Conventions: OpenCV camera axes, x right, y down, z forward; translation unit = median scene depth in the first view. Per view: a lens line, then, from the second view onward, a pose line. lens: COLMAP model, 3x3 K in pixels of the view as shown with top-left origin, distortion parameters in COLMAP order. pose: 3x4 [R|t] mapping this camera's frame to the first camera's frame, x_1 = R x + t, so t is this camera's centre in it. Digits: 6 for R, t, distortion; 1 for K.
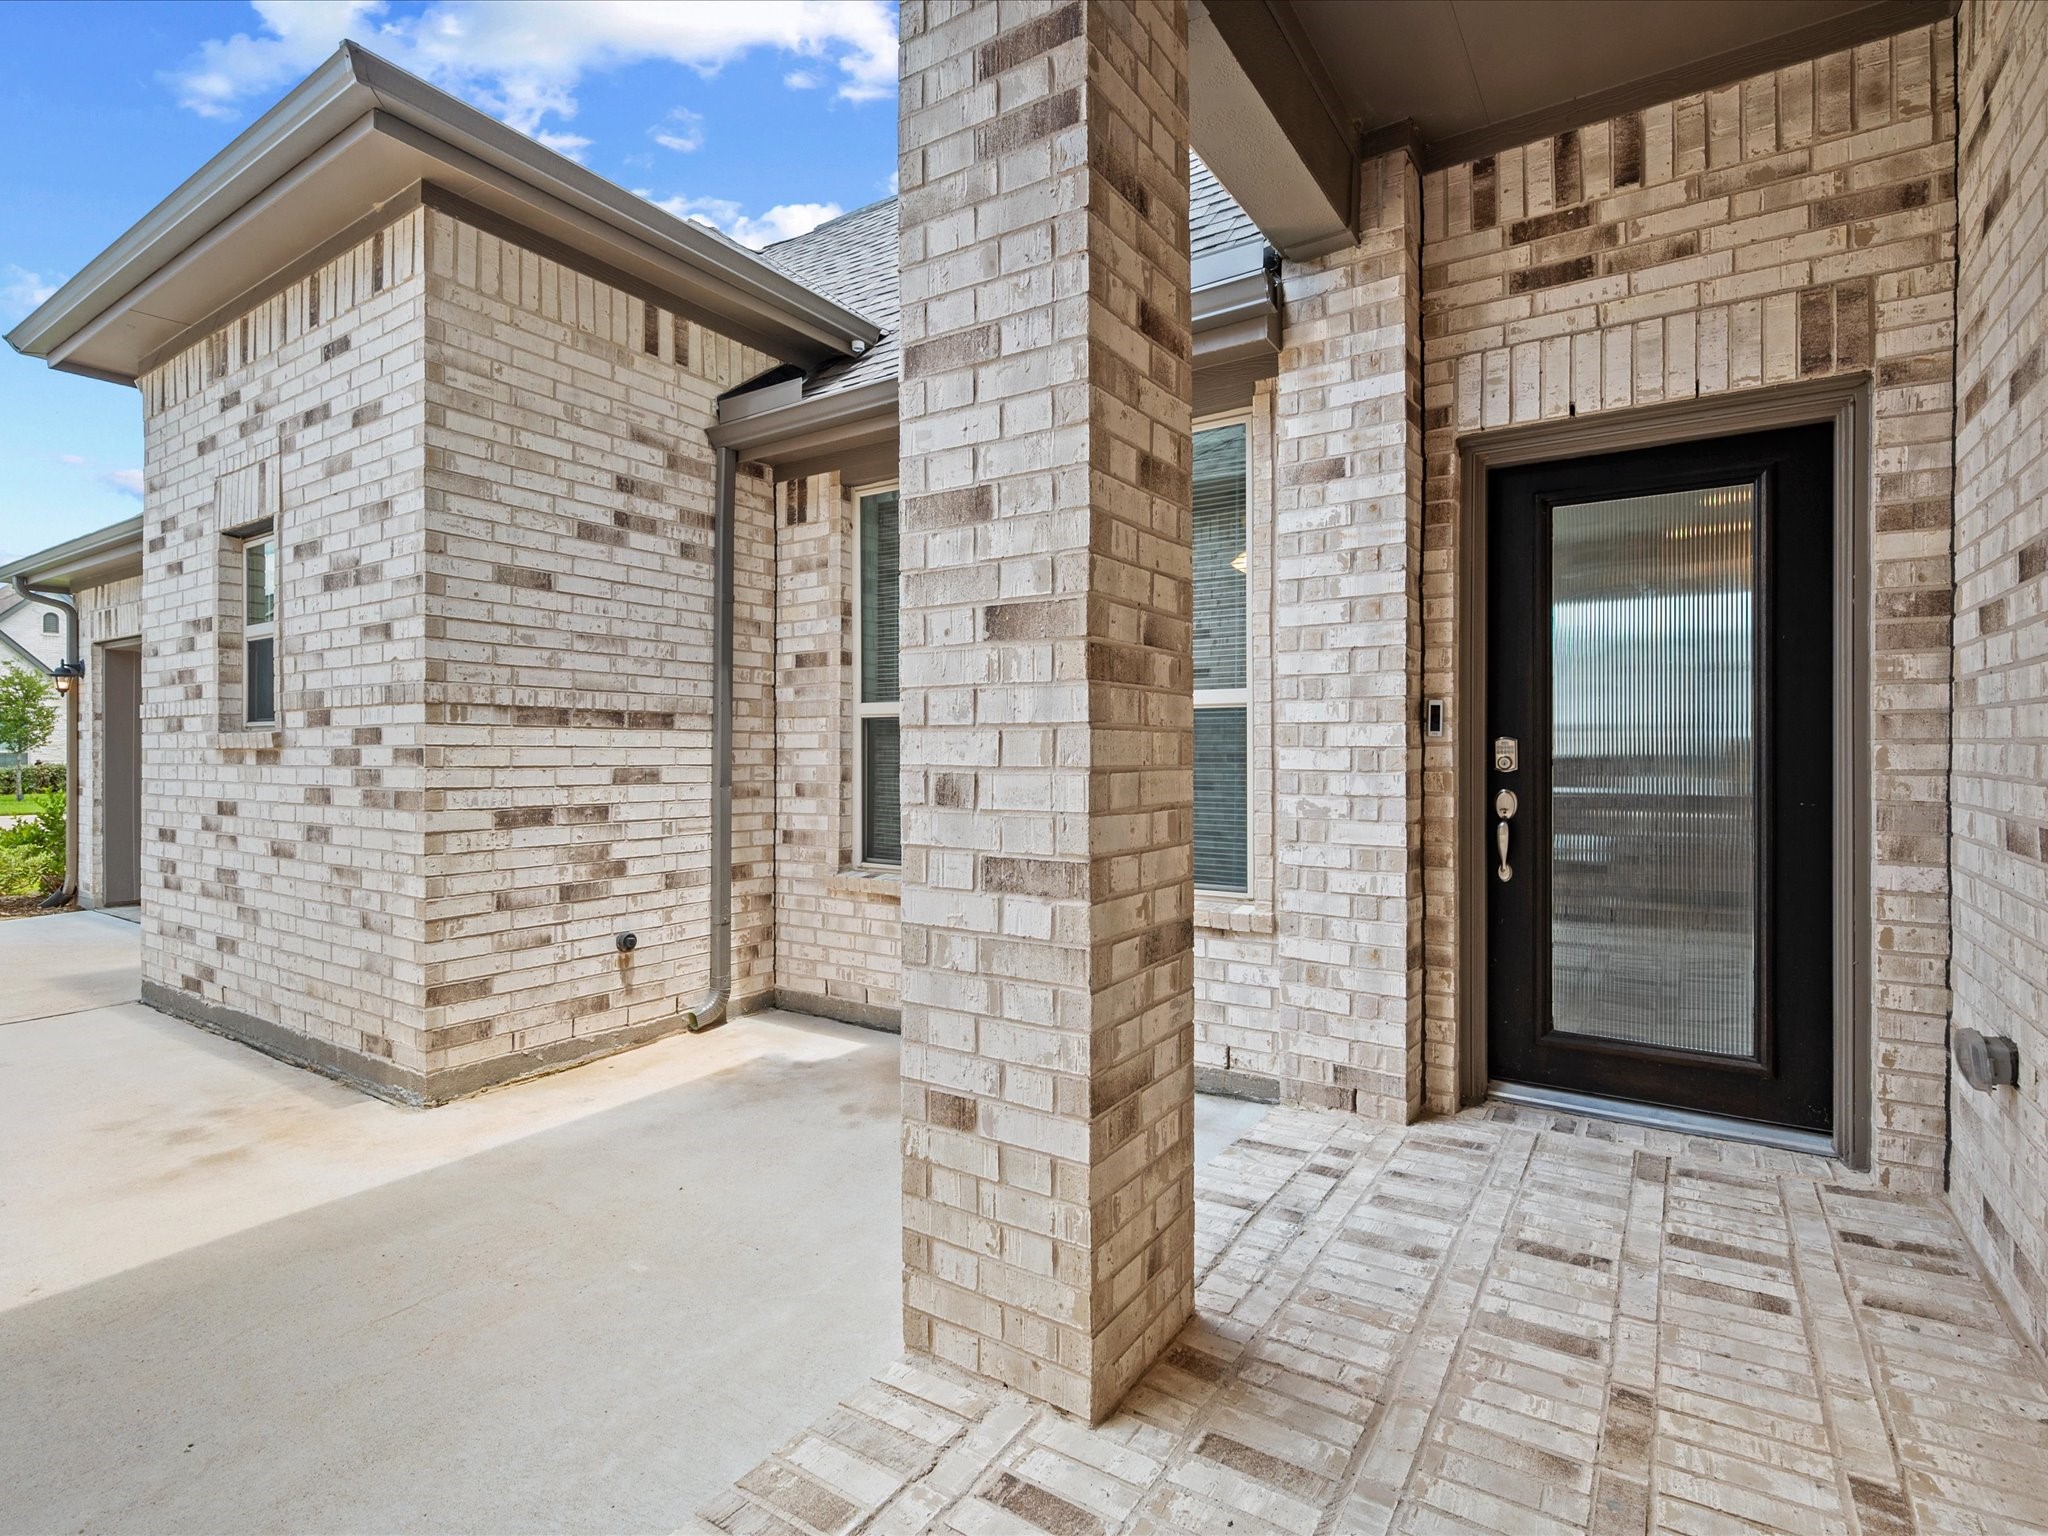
lens RADIAL K [[1002.1, 0, 1036.6], [0, 1002.1, 754.4], [0, 0, 1]] dist [-0.000967, -0.000063]
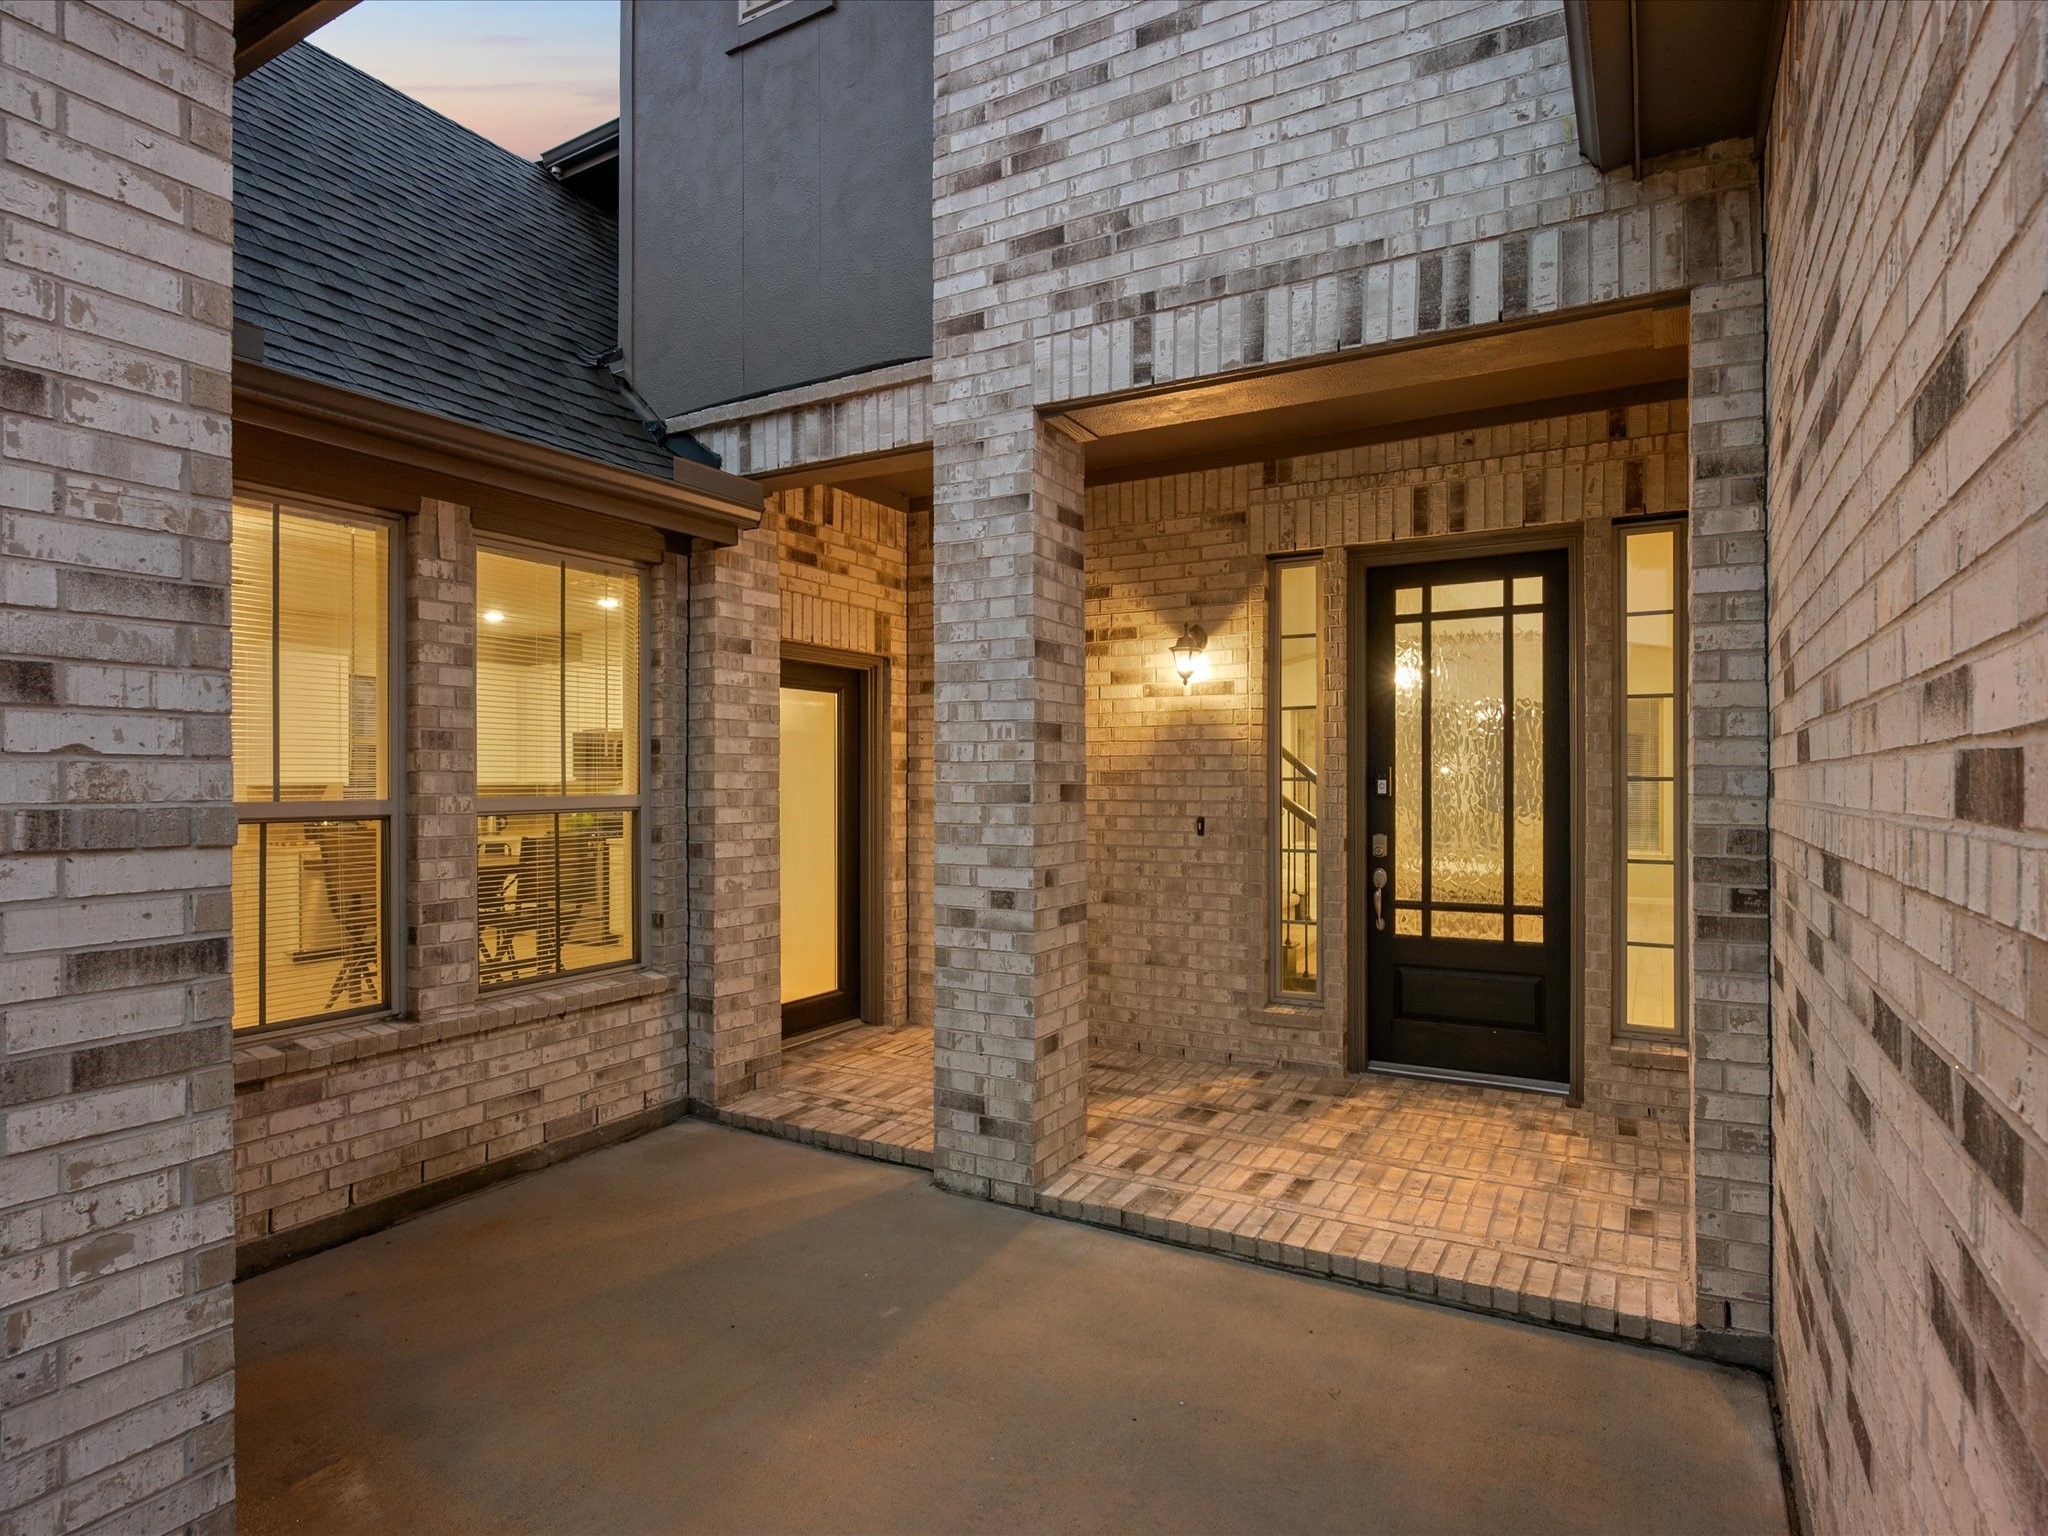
lens RADIAL K [[1103.8, 0, 1025.7], [0, 1103.8, 777.6], [0, 0, 1]] dist [-0.000416, 0.000074]
pose [[-0.061042, 0.003155, 0.998130, -1.435078], [0.006156, 0.999977, -0.002784, -0.099017], [-0.998116, 0.005975, -0.061060, 0.764107]]
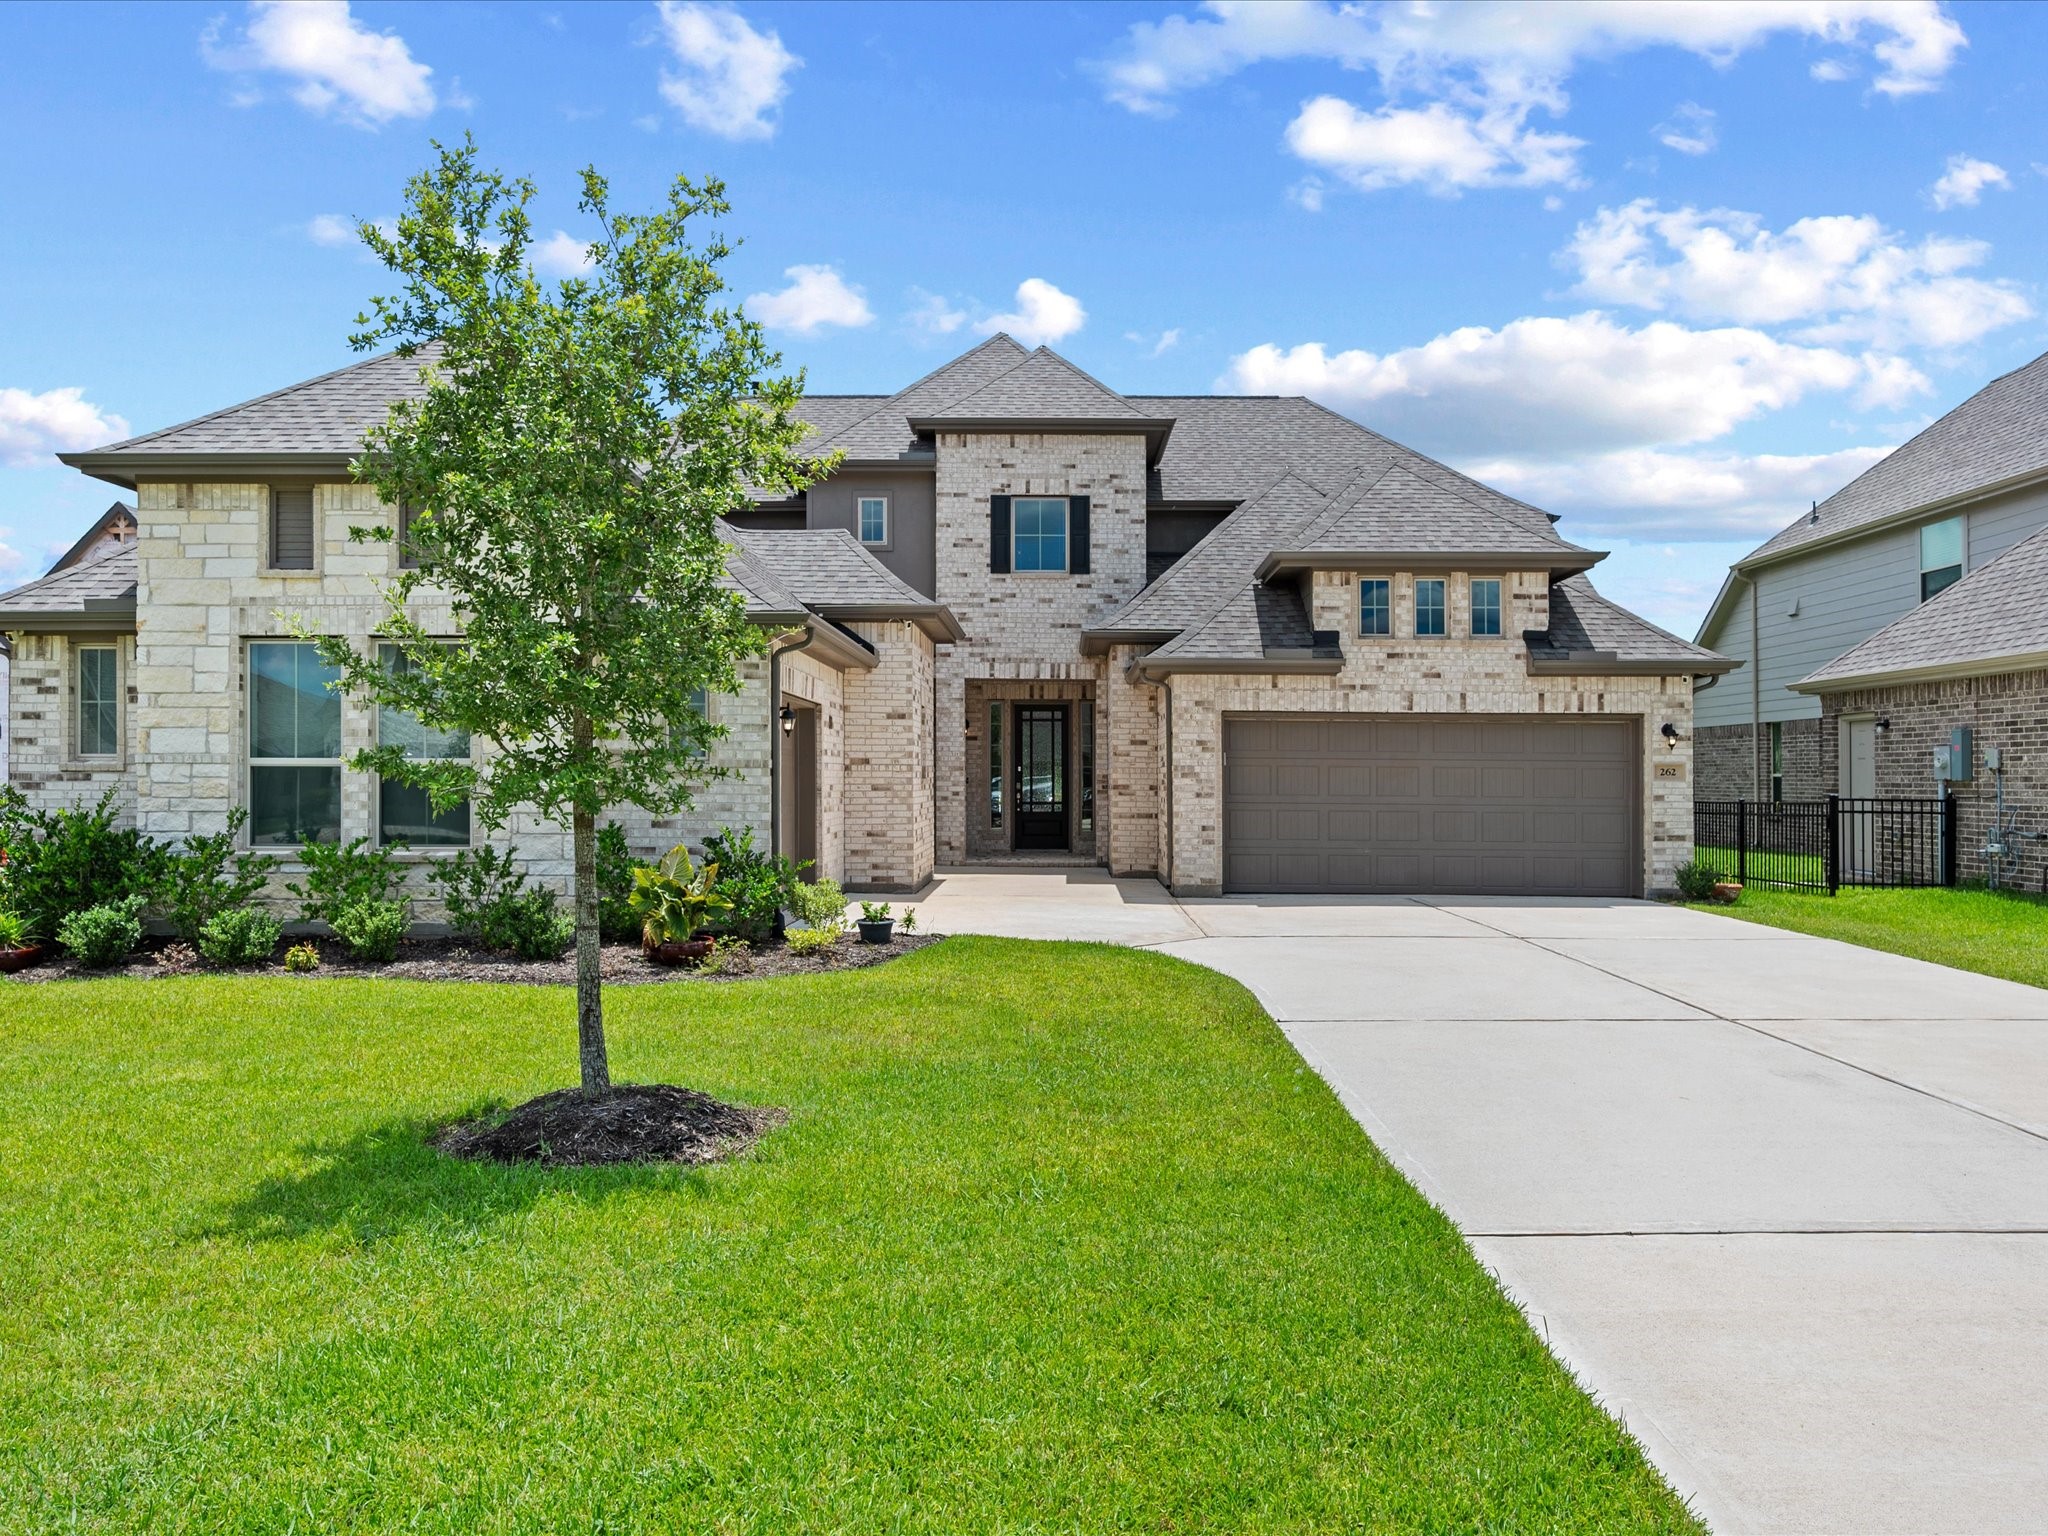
lens RADIAL K [[1002.1, 0, 1036.6], [0, 1002.1, 754.4], [0, 0, 1]] dist [-0.000967, -0.000063]
pose [[-0.516942, 0.016948, 0.855852, -6.407599], [0.001817, 0.999823, -0.018702, -0.036840], [-0.856018, -0.008113, -0.516882, 4.180267]]
